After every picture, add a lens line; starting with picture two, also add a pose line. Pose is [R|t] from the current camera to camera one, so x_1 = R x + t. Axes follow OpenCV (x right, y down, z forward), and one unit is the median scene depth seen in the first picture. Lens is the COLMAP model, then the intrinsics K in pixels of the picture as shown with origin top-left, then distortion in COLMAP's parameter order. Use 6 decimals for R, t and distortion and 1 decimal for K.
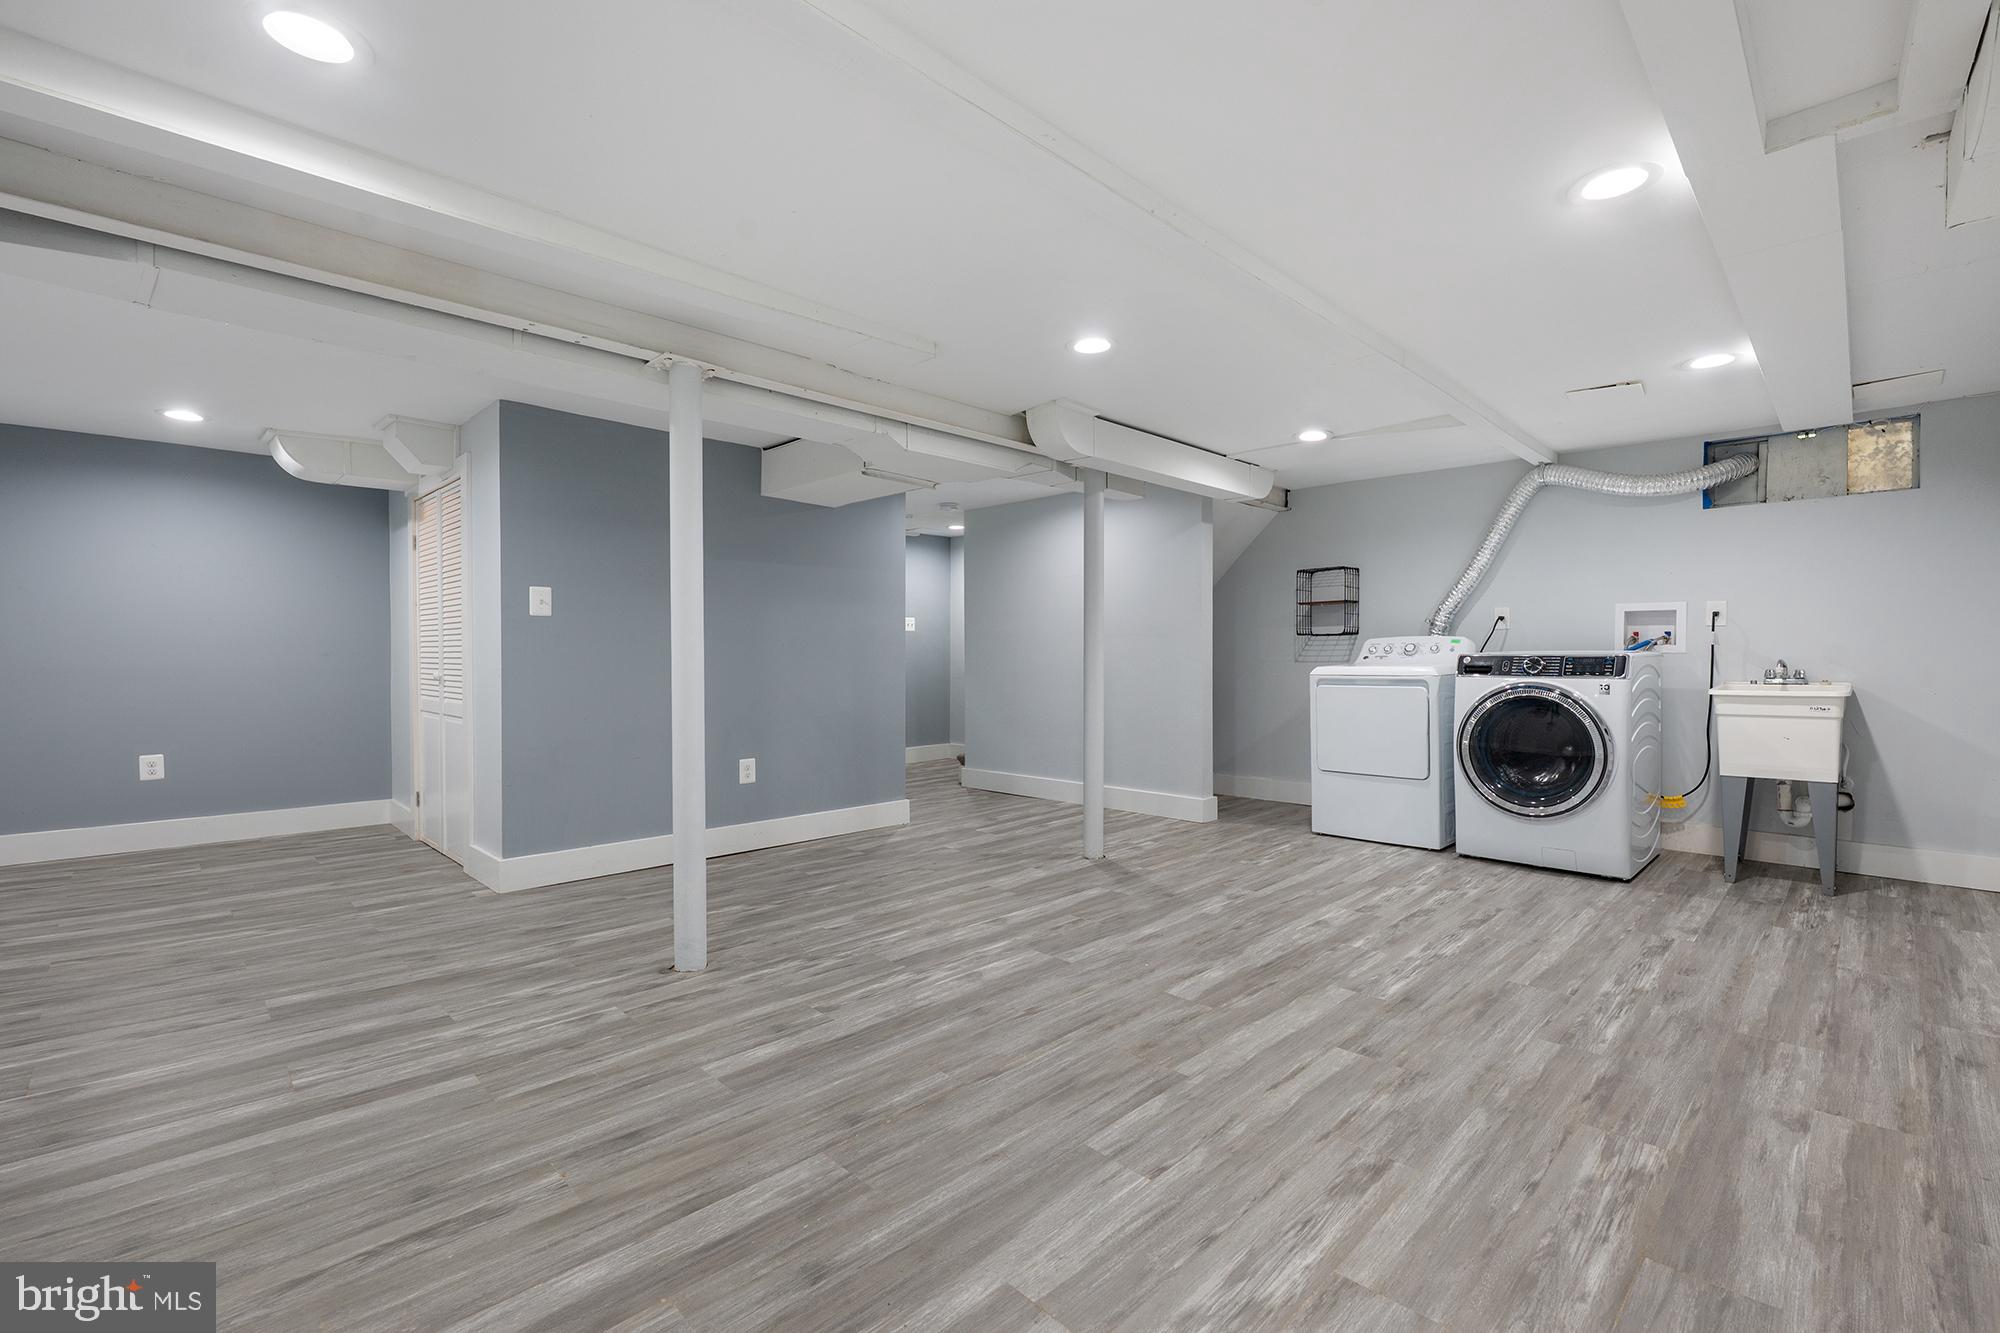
lens RADIAL K [[881.6, 0, 1001.4], [0, 881.6, 668.2], [0, 0, 1]] dist [-0.000744, 0.000080]
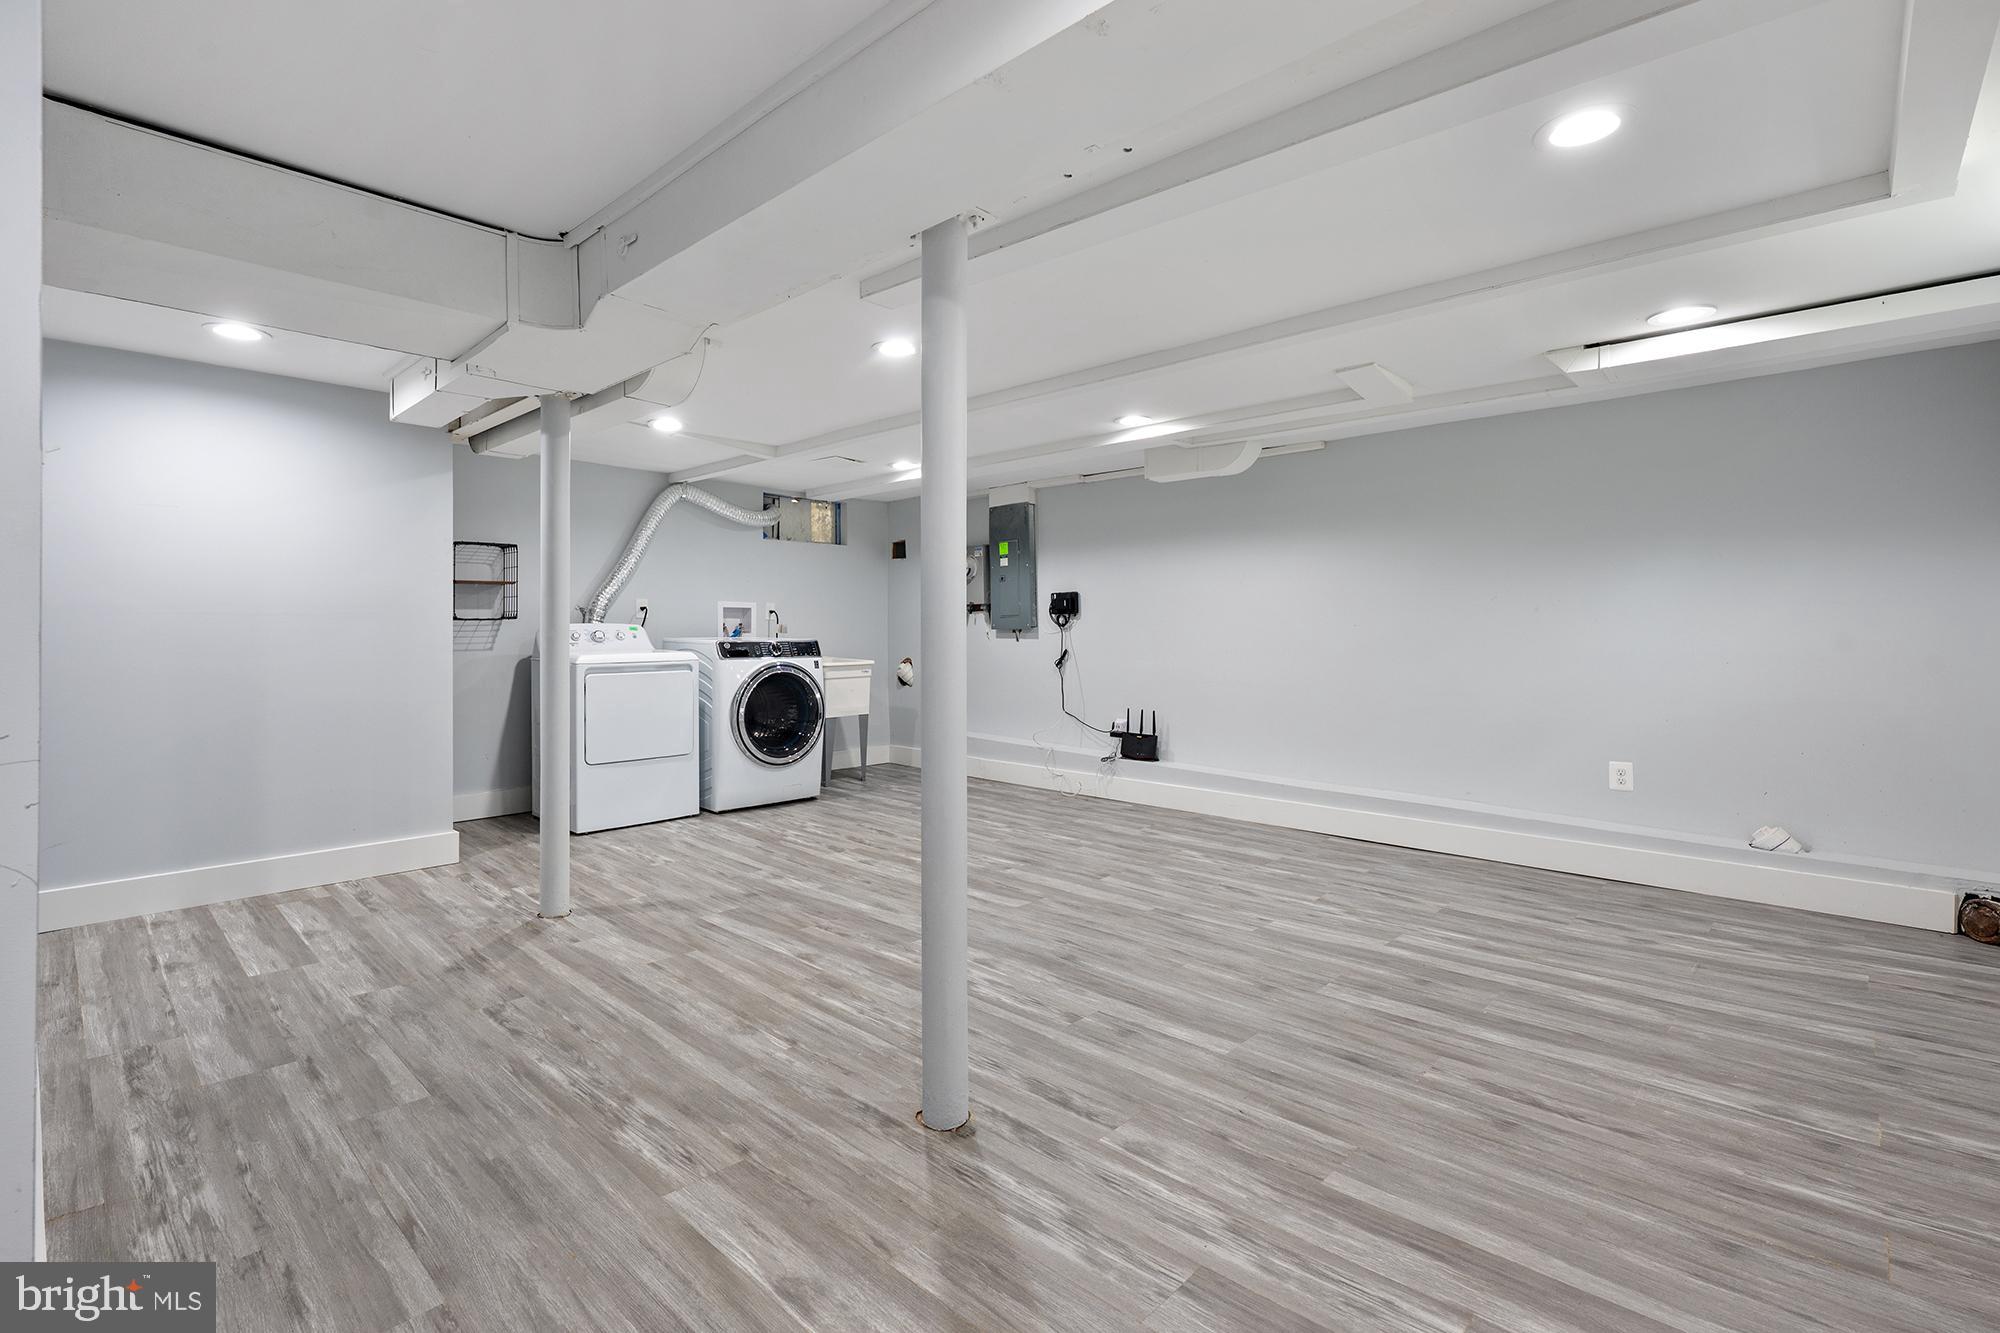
lens RADIAL K [[904.1, 0, 1026.7], [0, 904.1, 626.7], [0, 0, 1]] dist [-0.001256, 0.000946]
pose [[-0.050657, 0.009683, 0.998669, -0.984297], [0.016998, 0.999817, -0.008831, -0.023558], [-0.998571, 0.016528, -0.050812, 0.913605]]
